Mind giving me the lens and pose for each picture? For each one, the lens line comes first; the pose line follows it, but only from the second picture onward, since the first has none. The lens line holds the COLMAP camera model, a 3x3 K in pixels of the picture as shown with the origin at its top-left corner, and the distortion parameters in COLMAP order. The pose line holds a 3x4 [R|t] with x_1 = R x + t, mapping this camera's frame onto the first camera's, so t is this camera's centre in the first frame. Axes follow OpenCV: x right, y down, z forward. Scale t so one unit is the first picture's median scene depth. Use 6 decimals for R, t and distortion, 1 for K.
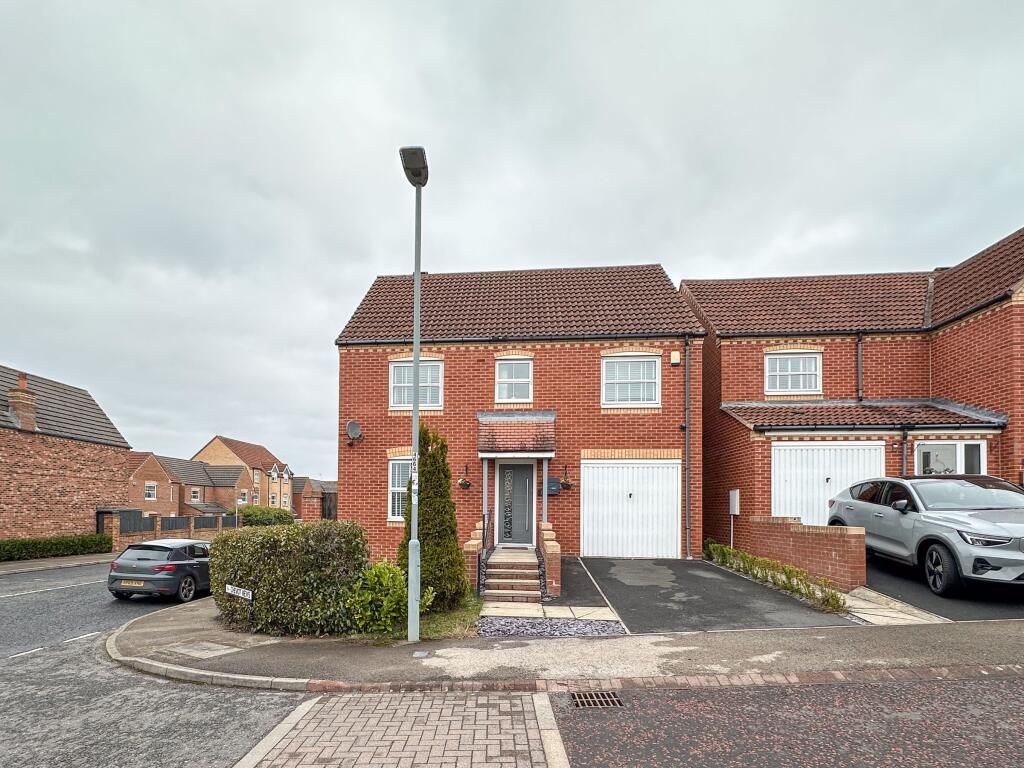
lens RADIAL K [[415.7, 0, 512.0], [0, 415.7, 384.0], [0, 0, 1]] dist [-0.000923, -0.000355]
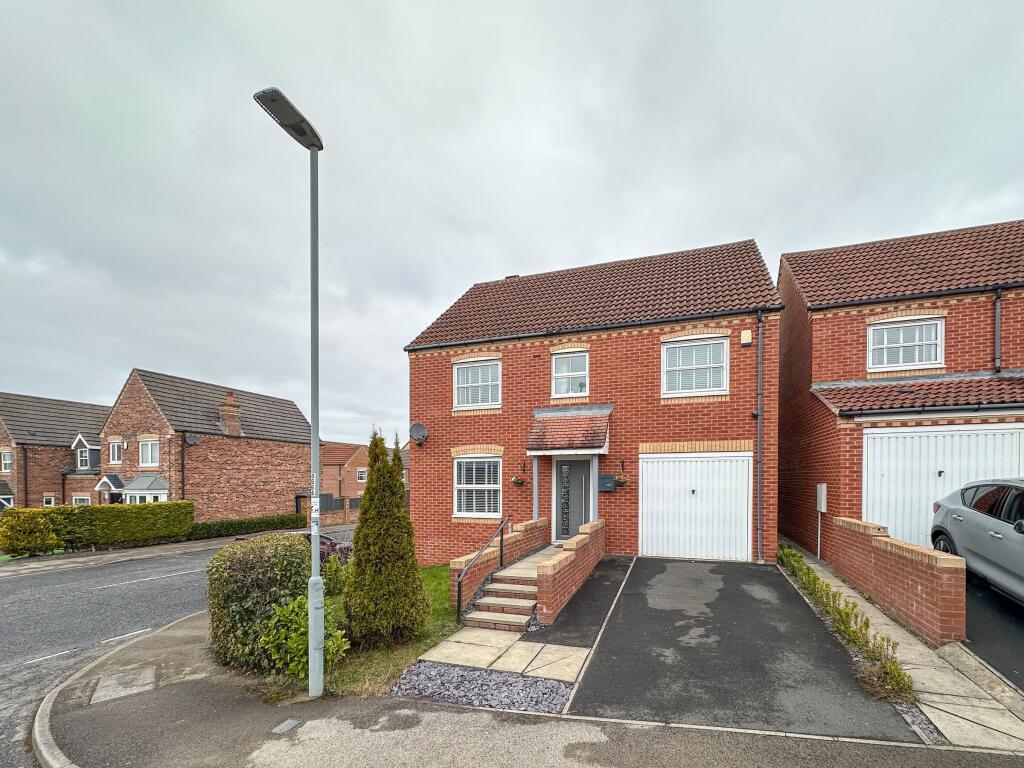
lens RADIAL K [[357.0, 0, 595.2], [0, 357.0, 398.9], [0, 0, 1]] dist [-0.001137, -0.000205]
pose [[0.981736, -0.050014, -0.183555, 0.215201], [0.061560, 0.996431, 0.057748, 0.004214], [0.180012, -0.067993, 0.981312, 0.190104]]
